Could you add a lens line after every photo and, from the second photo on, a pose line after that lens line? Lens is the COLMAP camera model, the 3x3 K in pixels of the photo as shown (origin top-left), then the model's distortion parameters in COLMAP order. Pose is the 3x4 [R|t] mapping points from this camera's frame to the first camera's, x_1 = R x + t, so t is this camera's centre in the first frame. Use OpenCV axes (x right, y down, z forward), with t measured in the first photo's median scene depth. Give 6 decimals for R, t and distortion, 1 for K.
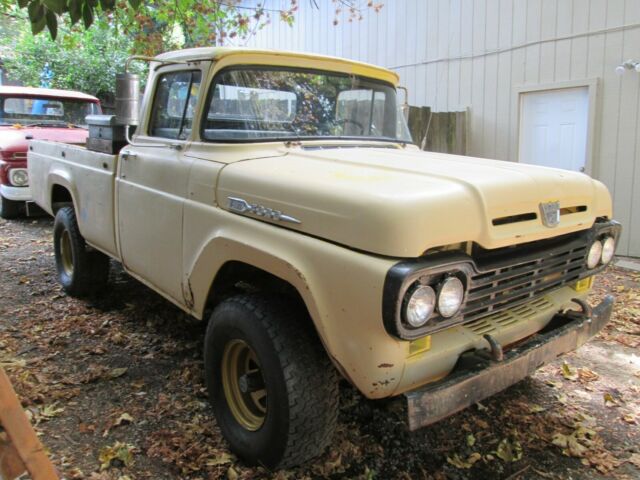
lens RADIAL K [[529.2, 0, 327.0], [0, 529.2, 242.1], [0, 0, 1]] dist [-0.038811, 0.013526]
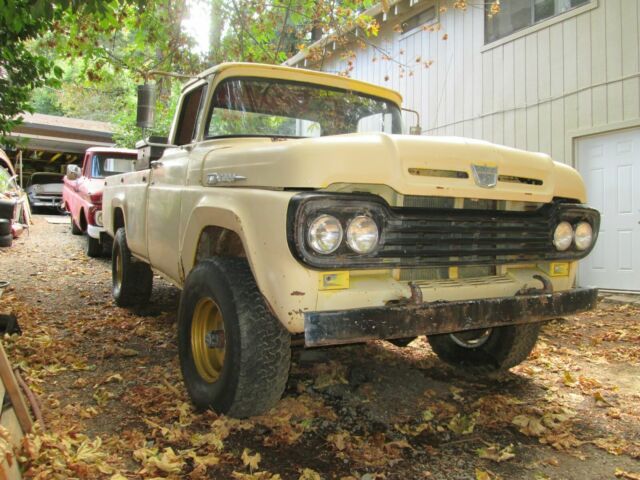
lens RADIAL K [[529.2, 0, 327.0], [0, 529.2, 242.1], [0, 0, 1]] dist [-0.038811, 0.013526]
pose [[0.982298, 0.008521, -0.187133, 0.251379], [-0.037046, 0.988072, -0.149470, 0.195527], [0.183627, 0.153756, 0.970897, -0.040440]]
